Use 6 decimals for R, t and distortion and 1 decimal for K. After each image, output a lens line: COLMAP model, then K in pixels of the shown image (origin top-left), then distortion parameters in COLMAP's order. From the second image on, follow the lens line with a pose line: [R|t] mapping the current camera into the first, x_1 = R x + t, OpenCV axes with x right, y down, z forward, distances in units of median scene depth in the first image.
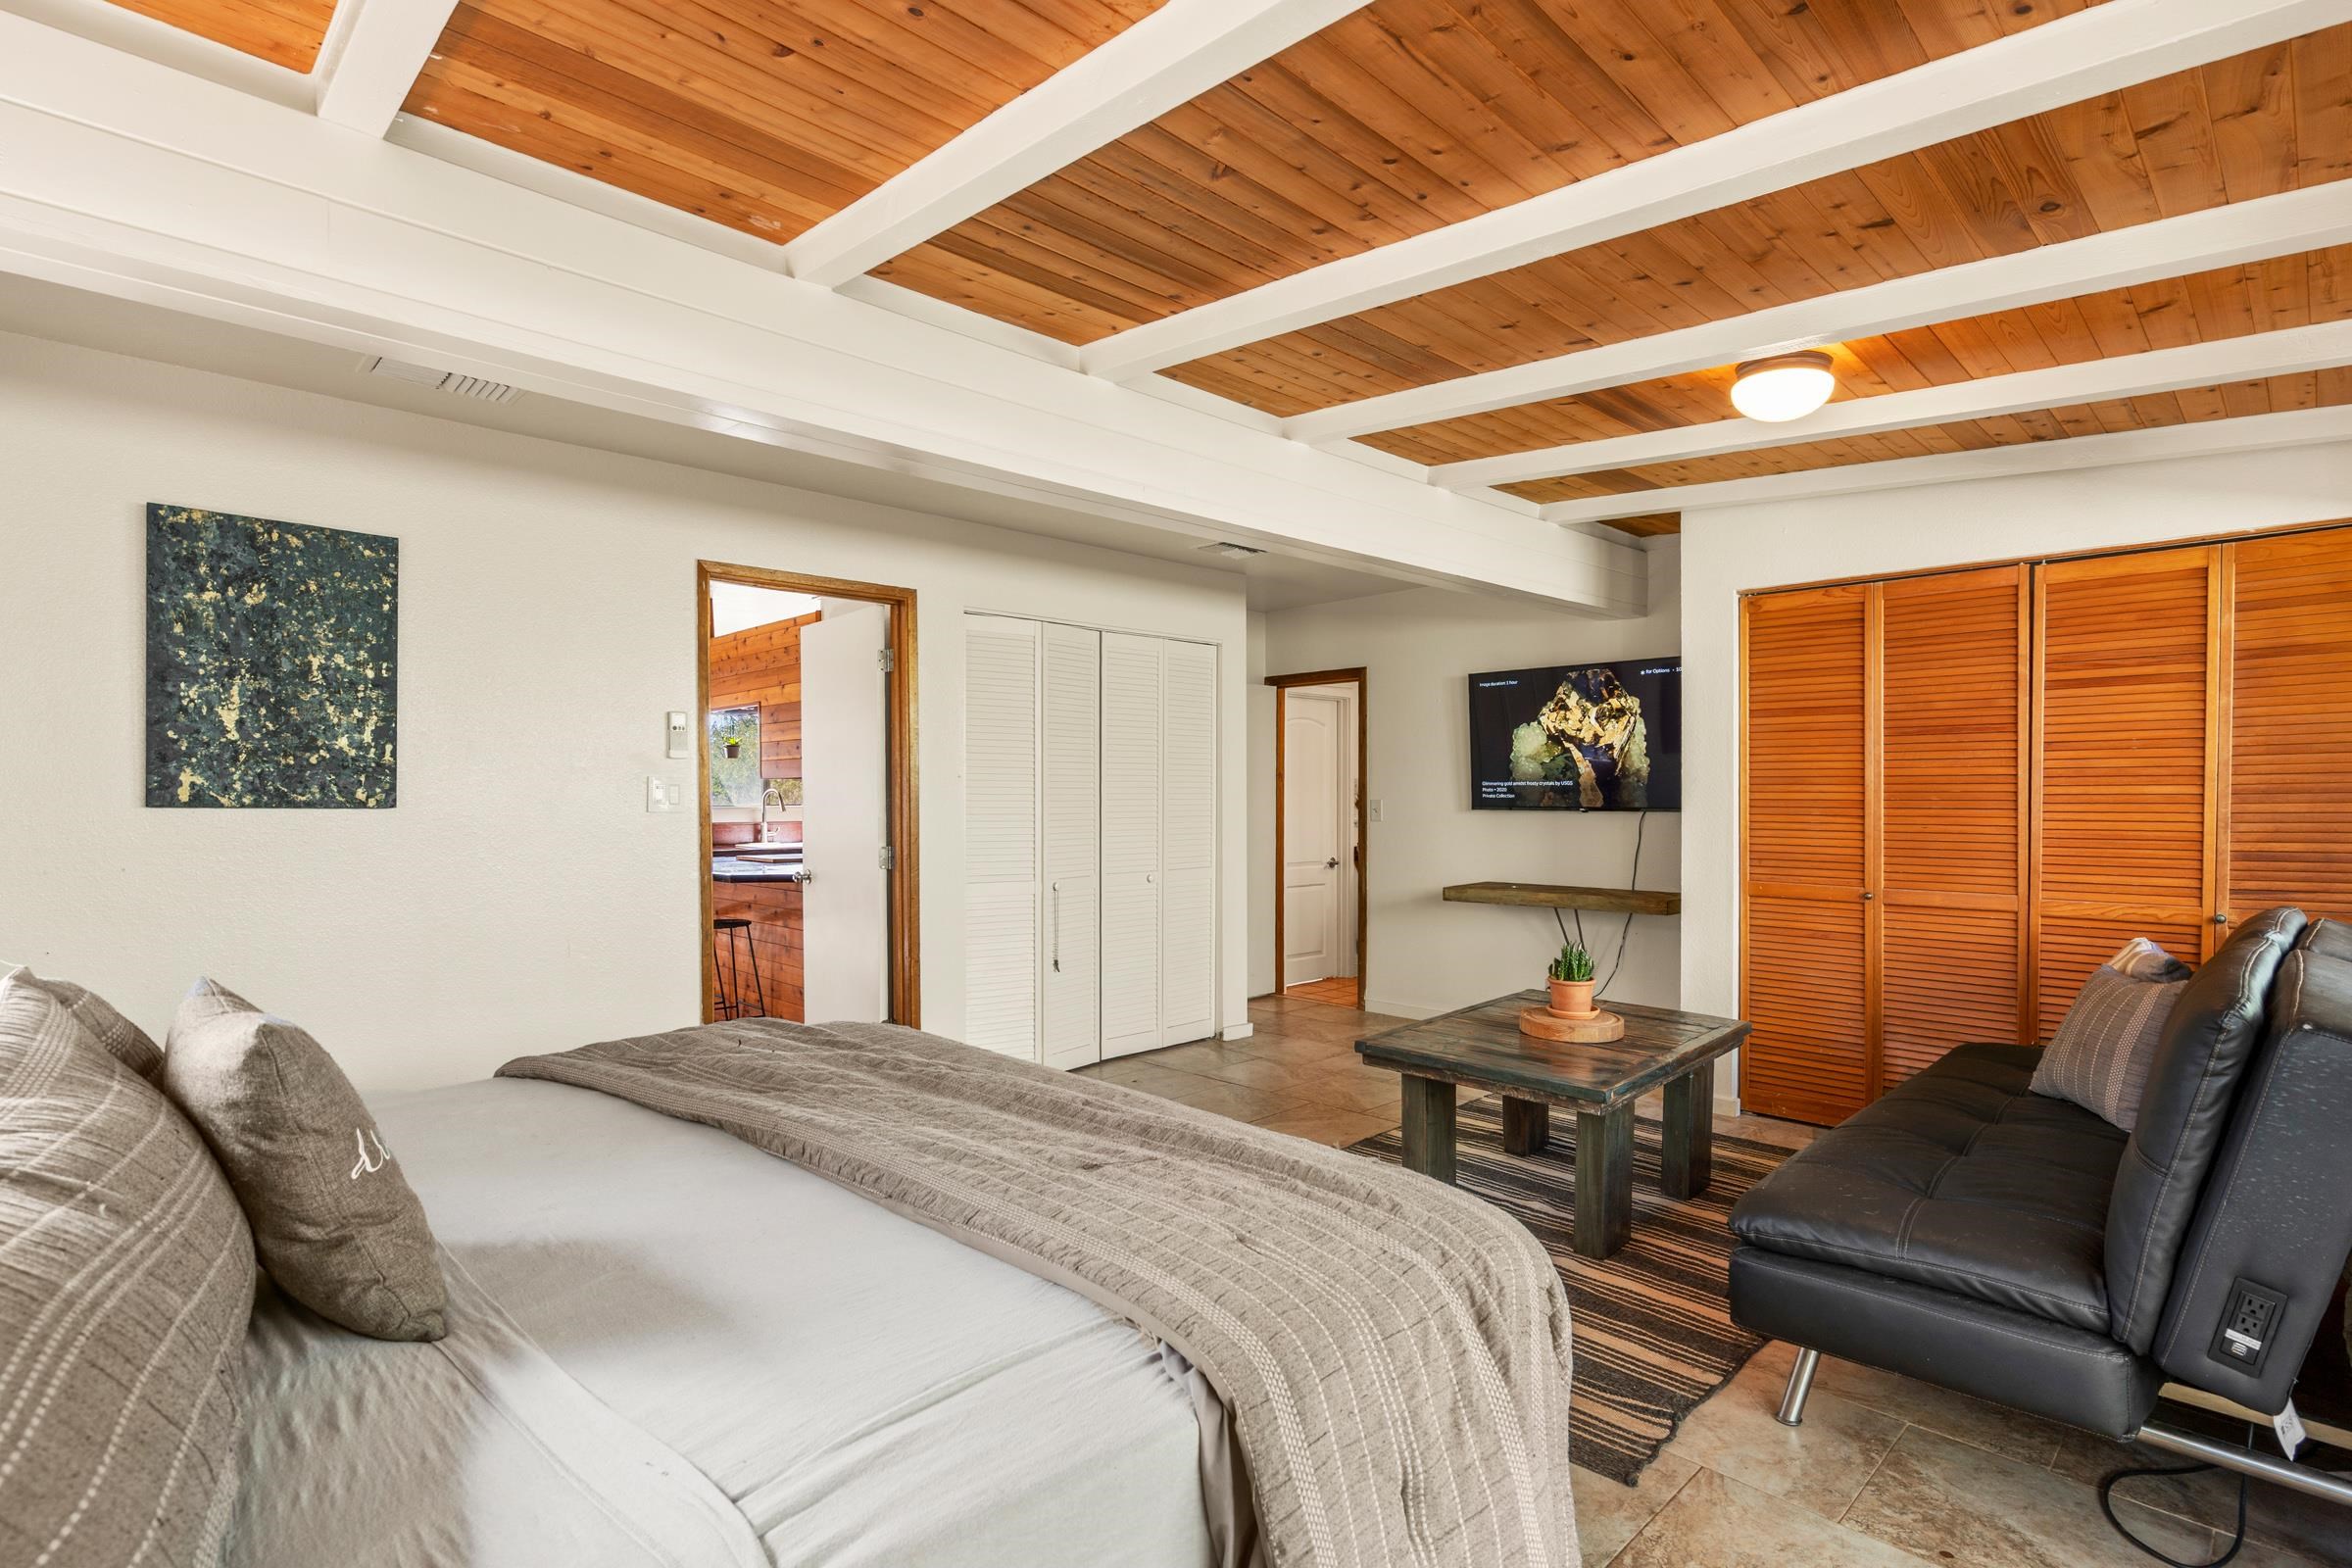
lens RADIAL K [[1141.8, 0, 1177.7], [0, 1141.8, 792.7], [0, 0, 1]] dist [0.002981, 0.000190]
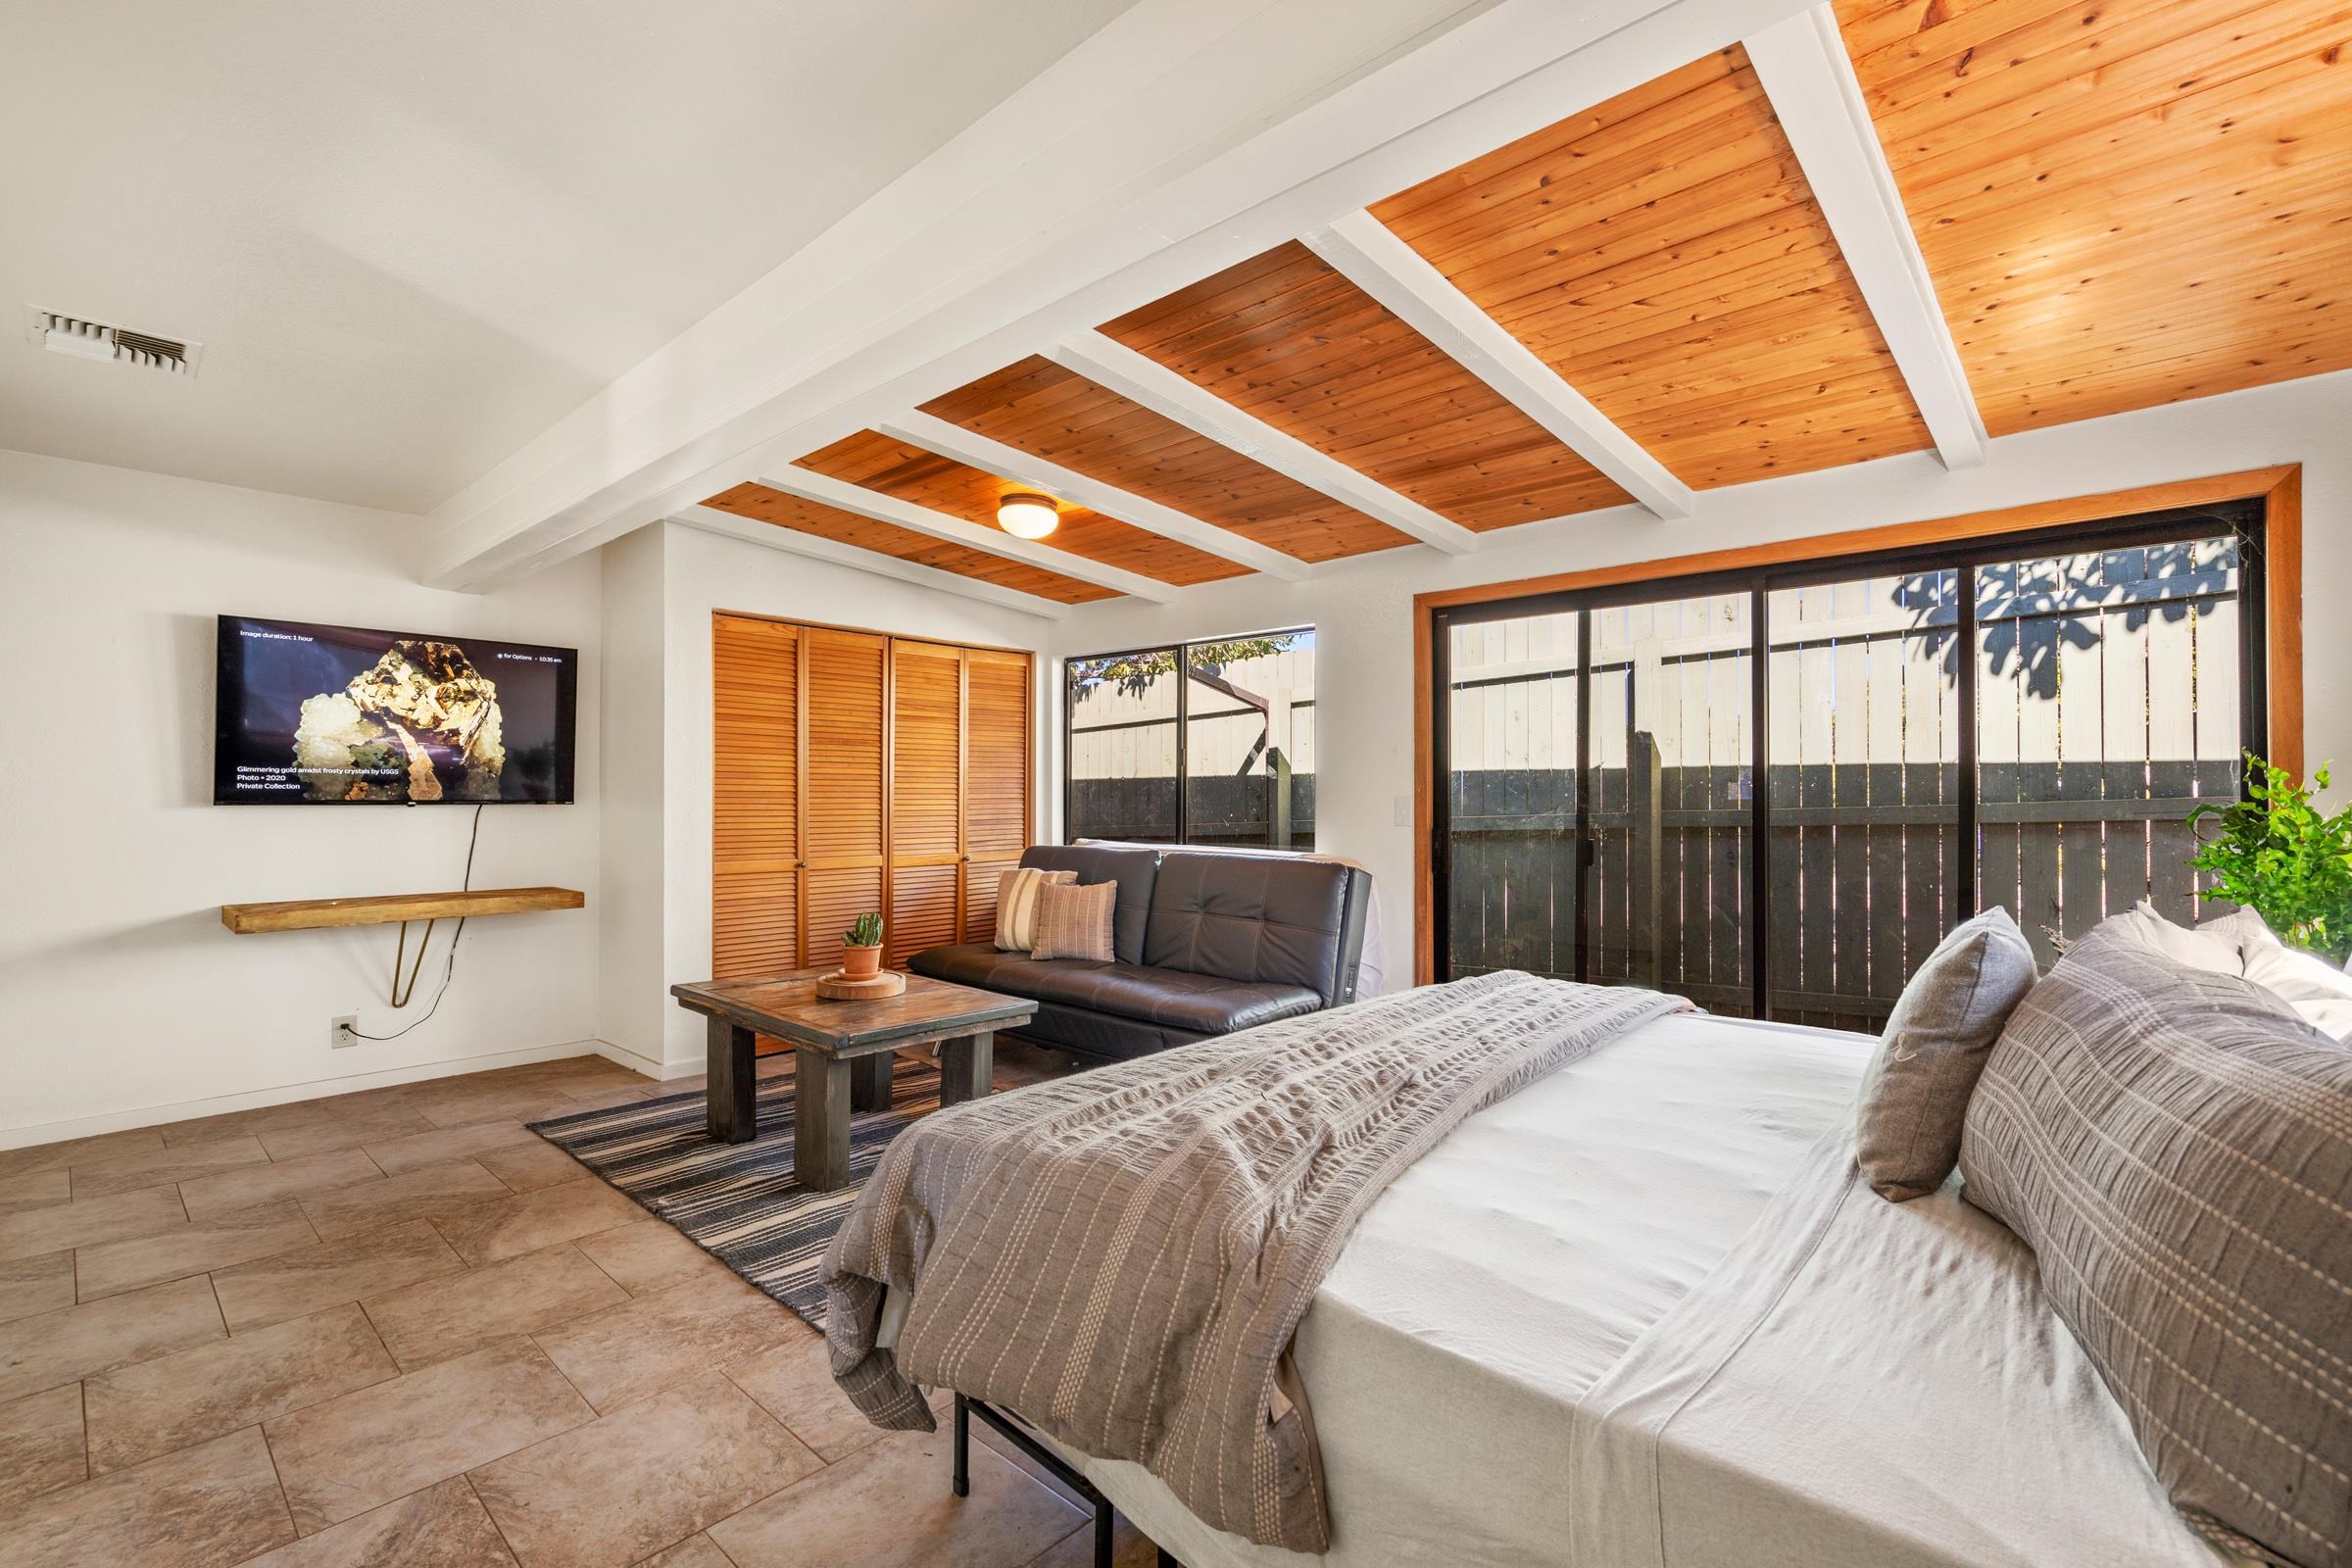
lens RADIAL K [[1060.5, 0, 1177.6], [0, 1060.5, 786.2], [0, 0, 1]] dist [-0.000698, -0.001017]
pose [[-0.071375, 0.005354, 0.997435, -0.482712], [-0.004748, 0.999972, -0.005707, 0.003868], [-0.997438, -0.005143, -0.071348, 0.492777]]
